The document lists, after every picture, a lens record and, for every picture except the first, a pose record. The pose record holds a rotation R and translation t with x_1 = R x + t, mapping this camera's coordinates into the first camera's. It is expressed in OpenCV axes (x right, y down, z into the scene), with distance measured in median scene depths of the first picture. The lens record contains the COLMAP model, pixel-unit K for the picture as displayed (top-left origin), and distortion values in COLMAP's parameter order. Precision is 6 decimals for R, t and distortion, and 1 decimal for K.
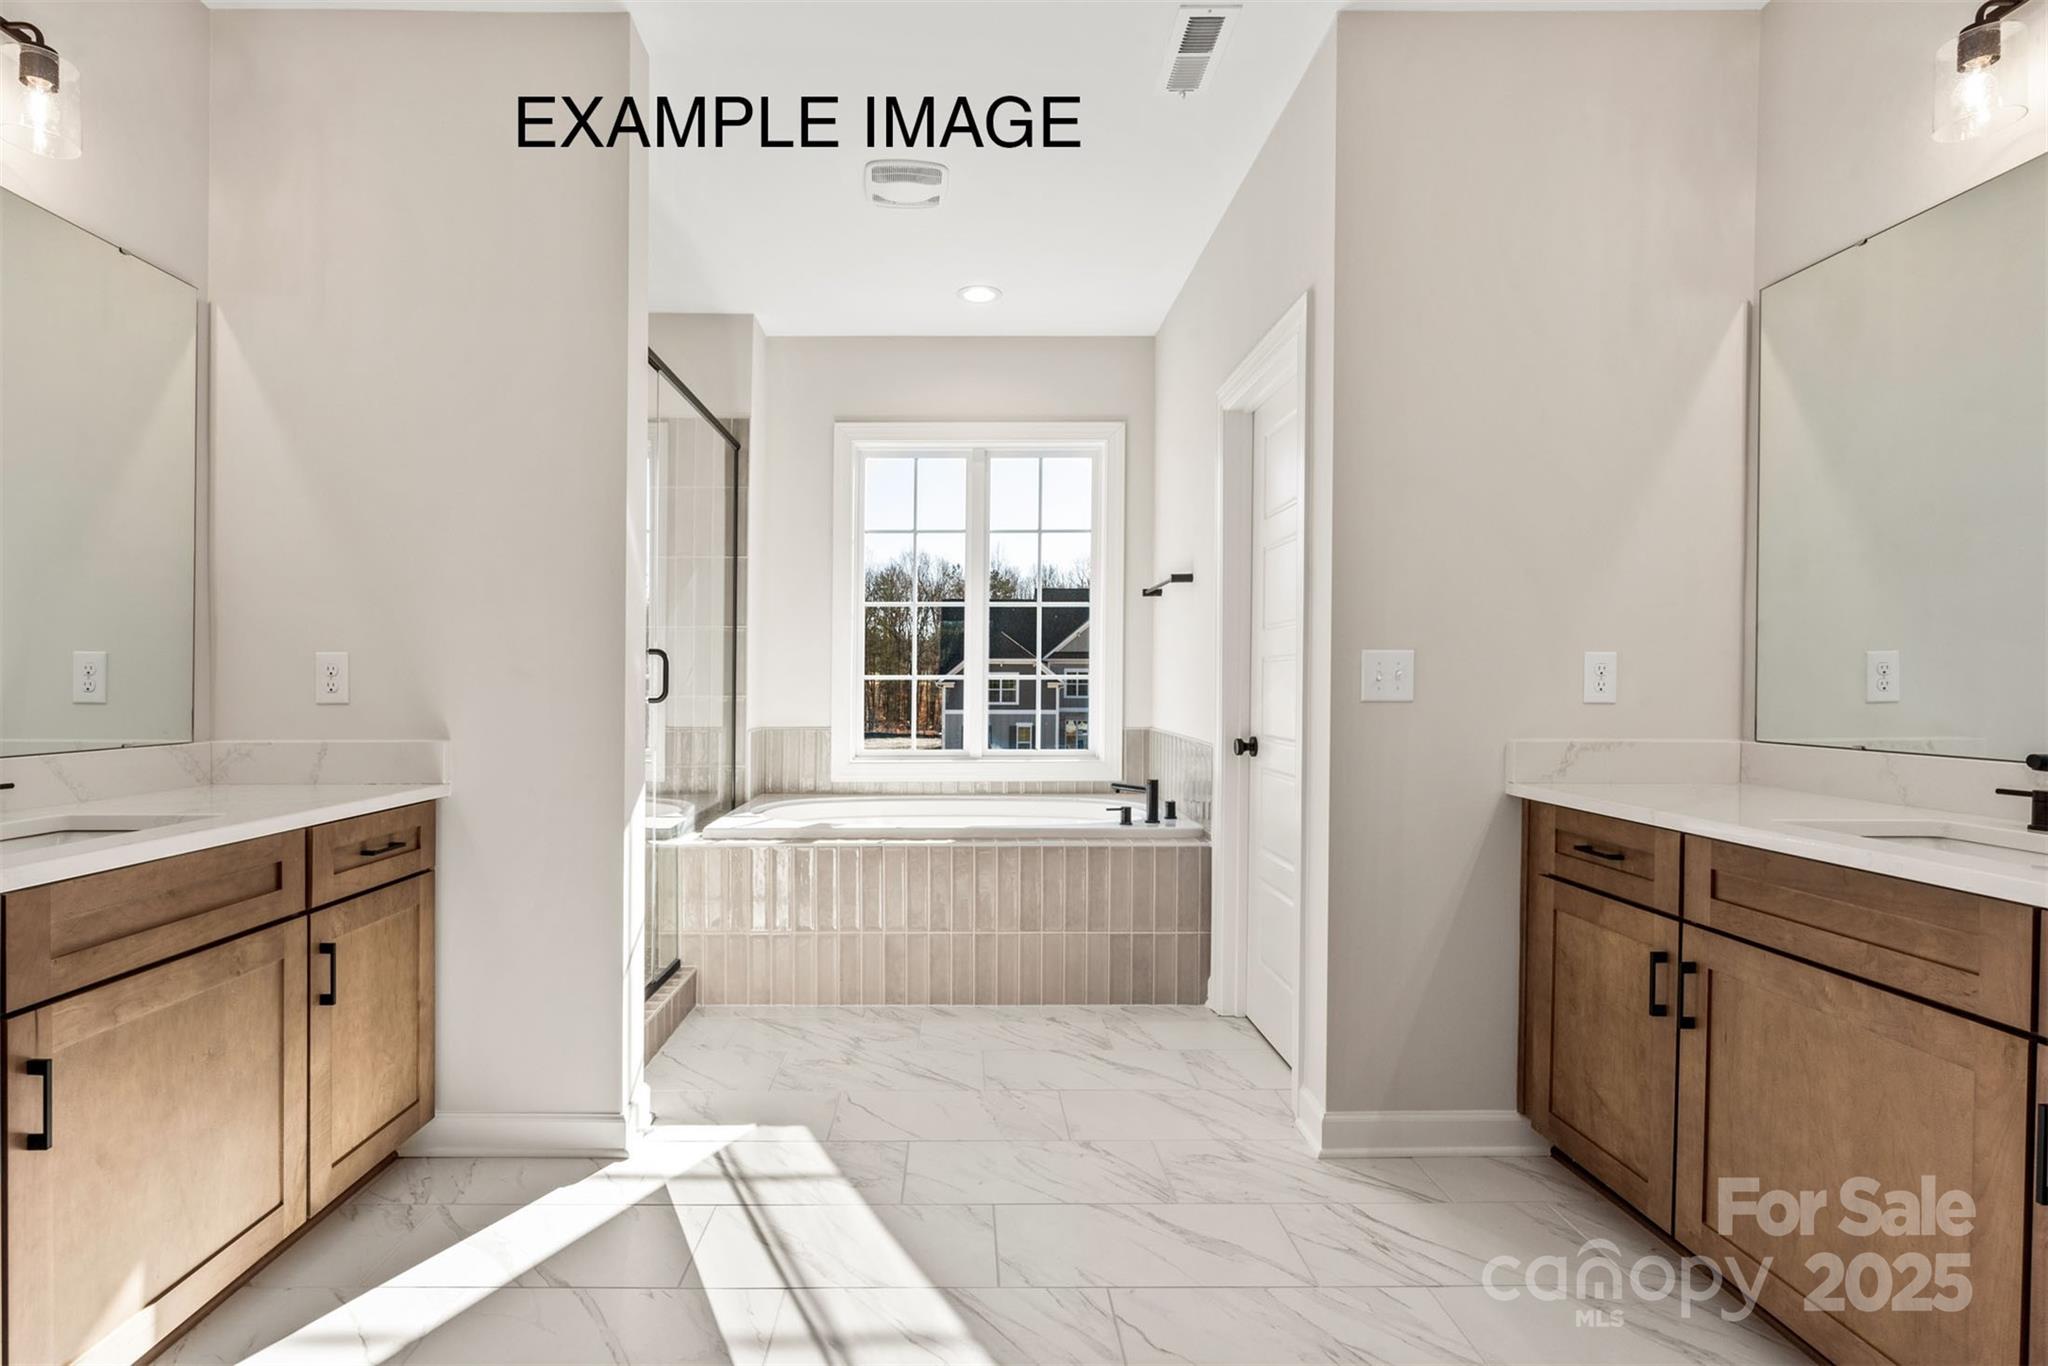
lens RADIAL K [[1002.4, 0, 989.1], [0, 1002.4, 674.3], [0, 0, 1]] dist [0.003786, -0.003156]
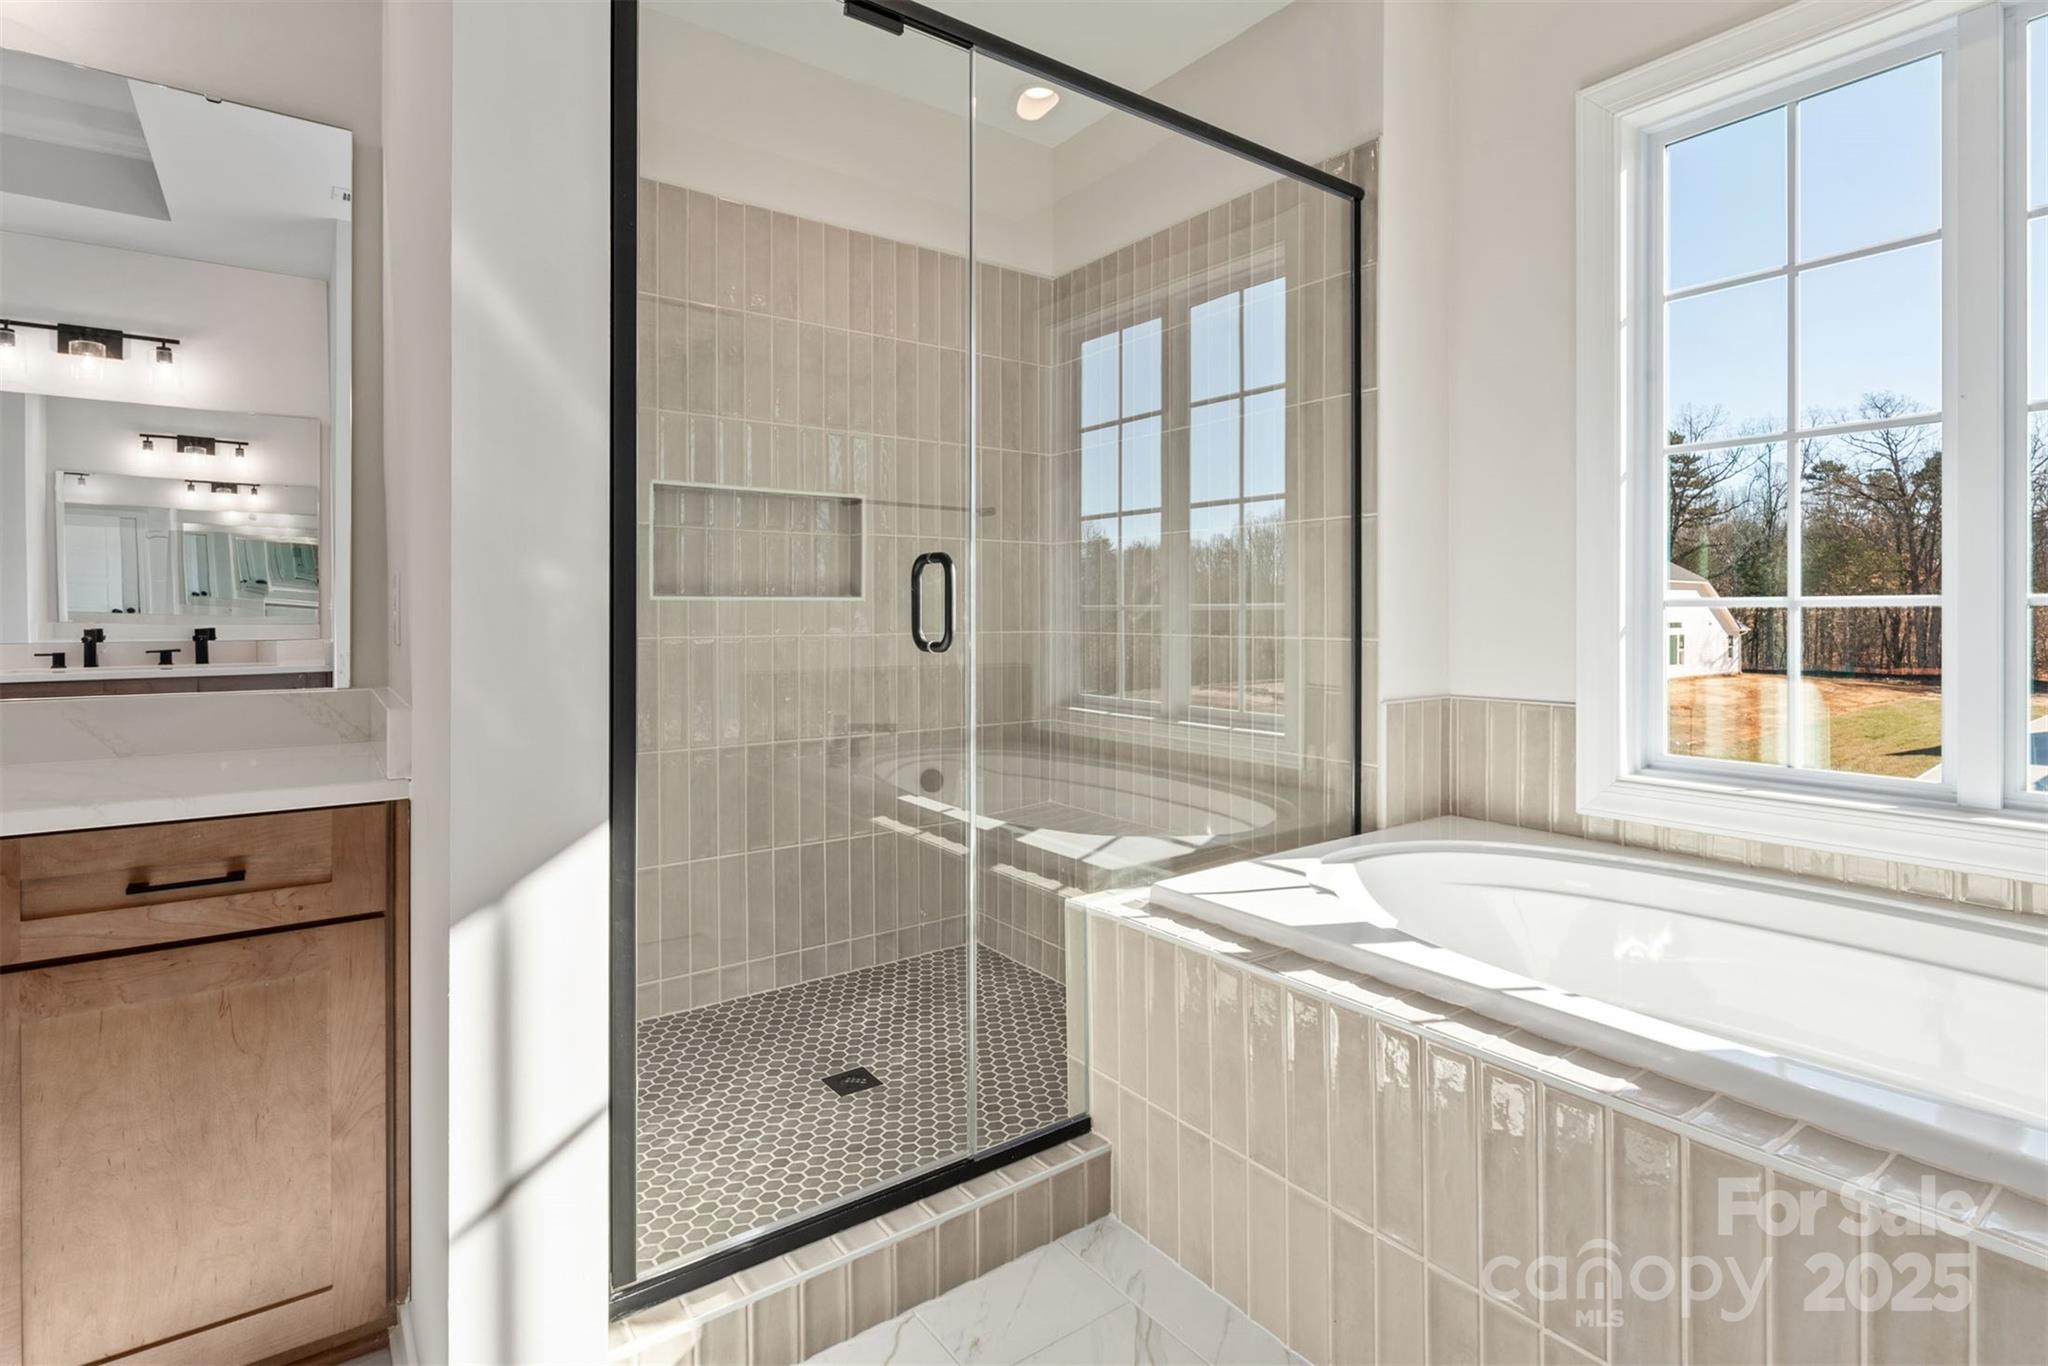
lens RADIAL K [[1002.4, 0, 1061.5], [0, 1002.4, 602.7], [0, 0, 1]] dist [0.003786, -0.003156]
pose [[0.581477, -0.008897, -0.813515, 0.154206], [0.007006, 0.999958, -0.005928, 0.006142], [0.813533, -0.002252, 0.581514, 0.766815]]
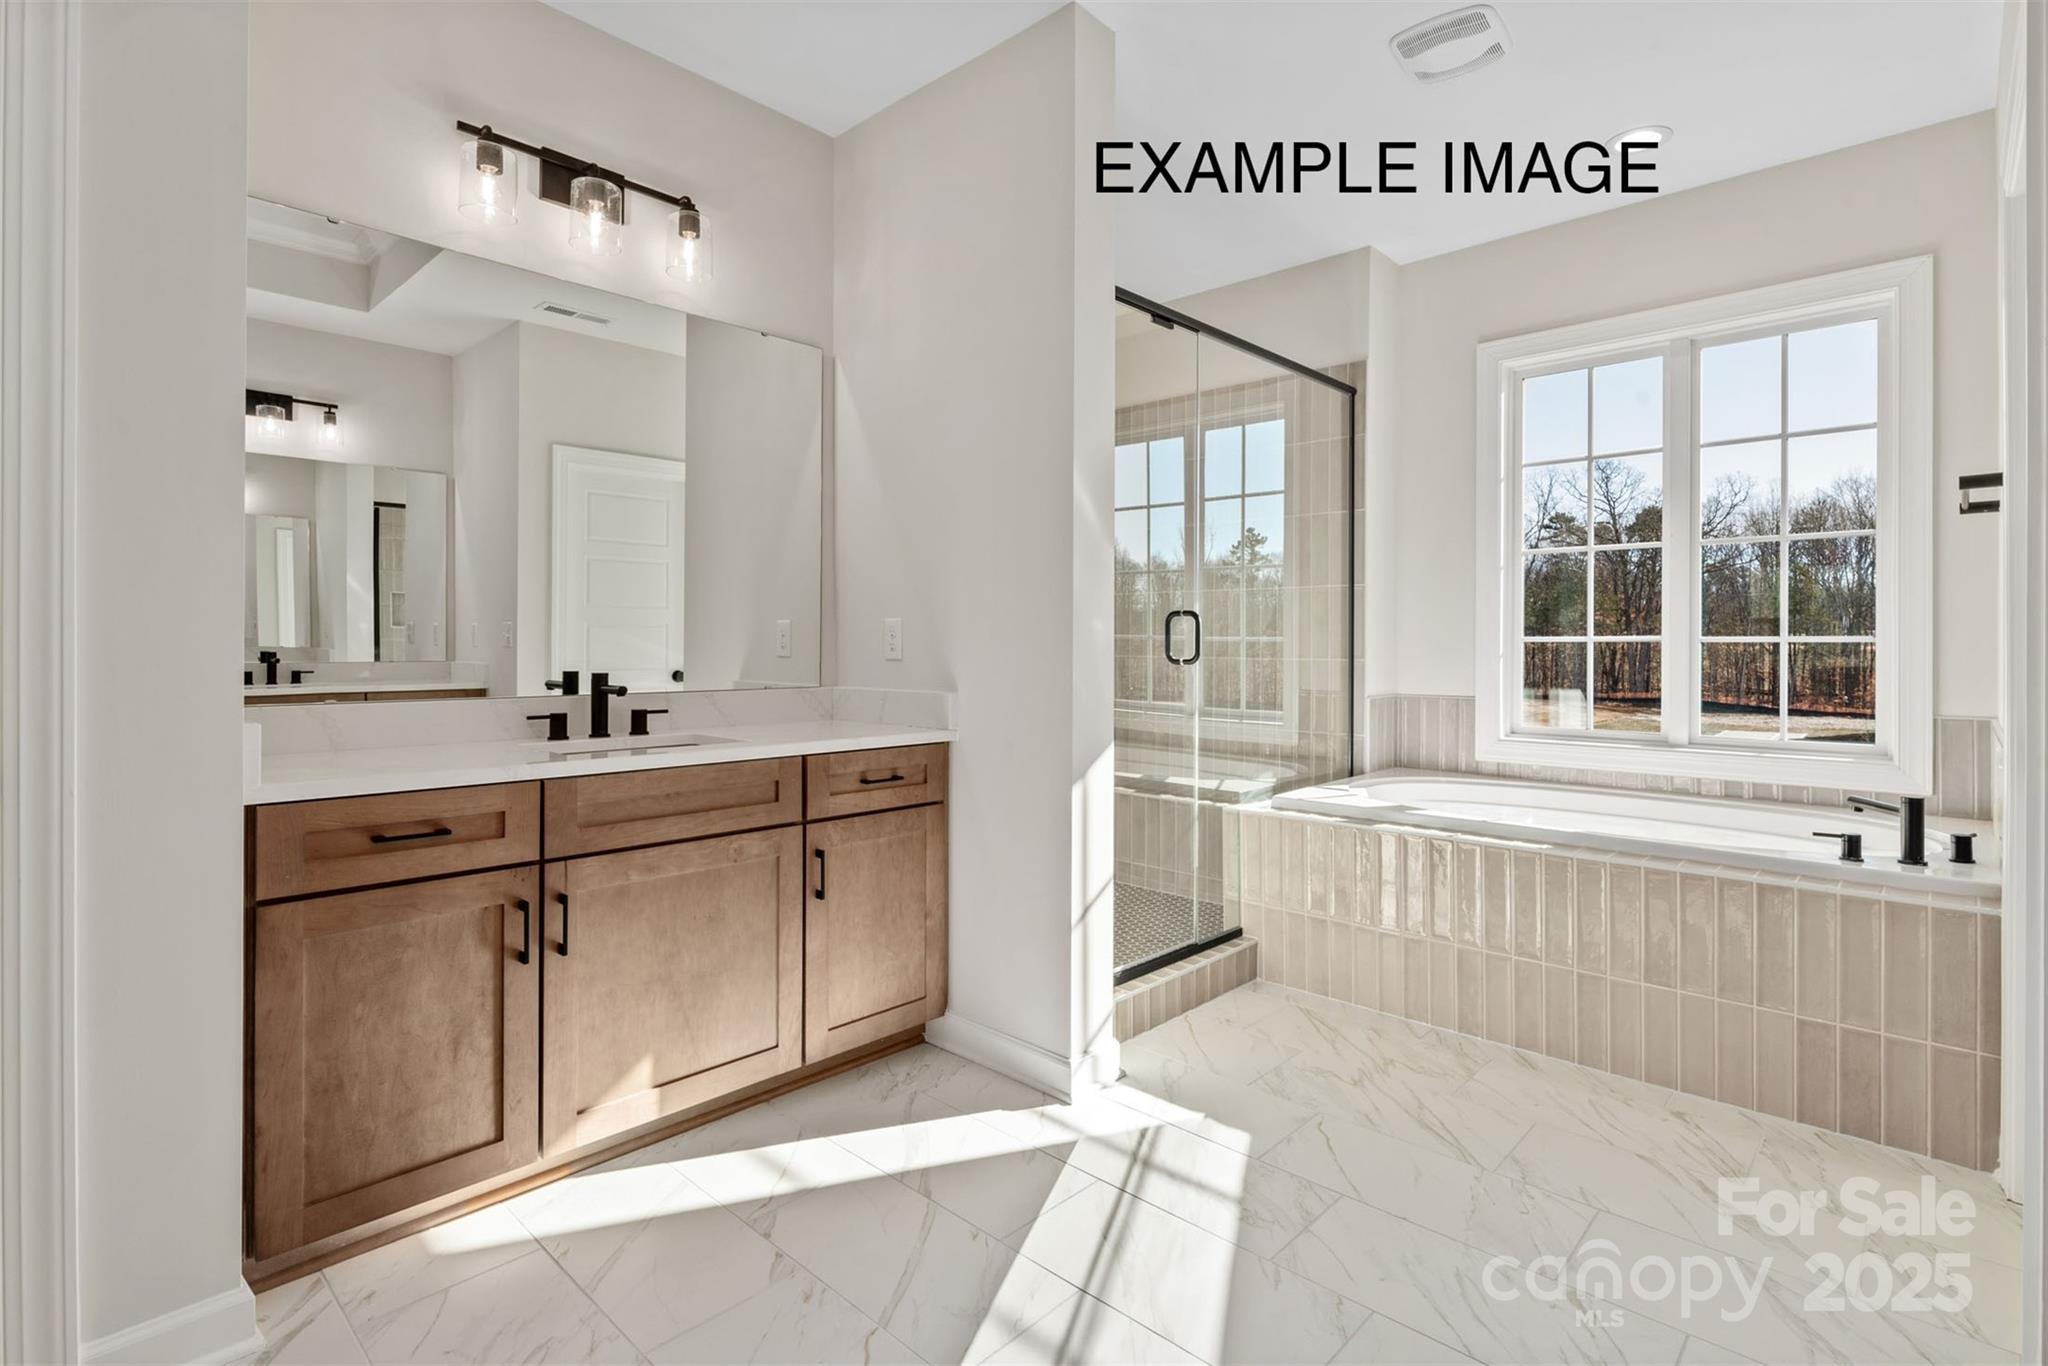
lens RADIAL K [[1002.4, 0, 1052.6], [0, 1002.4, 627.5], [0, 0, 1]] dist [0.003786, -0.003156]
pose [[0.721614, -0.007335, -0.692257, 0.273221], [0.000919, 0.999953, -0.009636, 0.001408], [0.692295, 0.006317, 0.721587, 0.190547]]
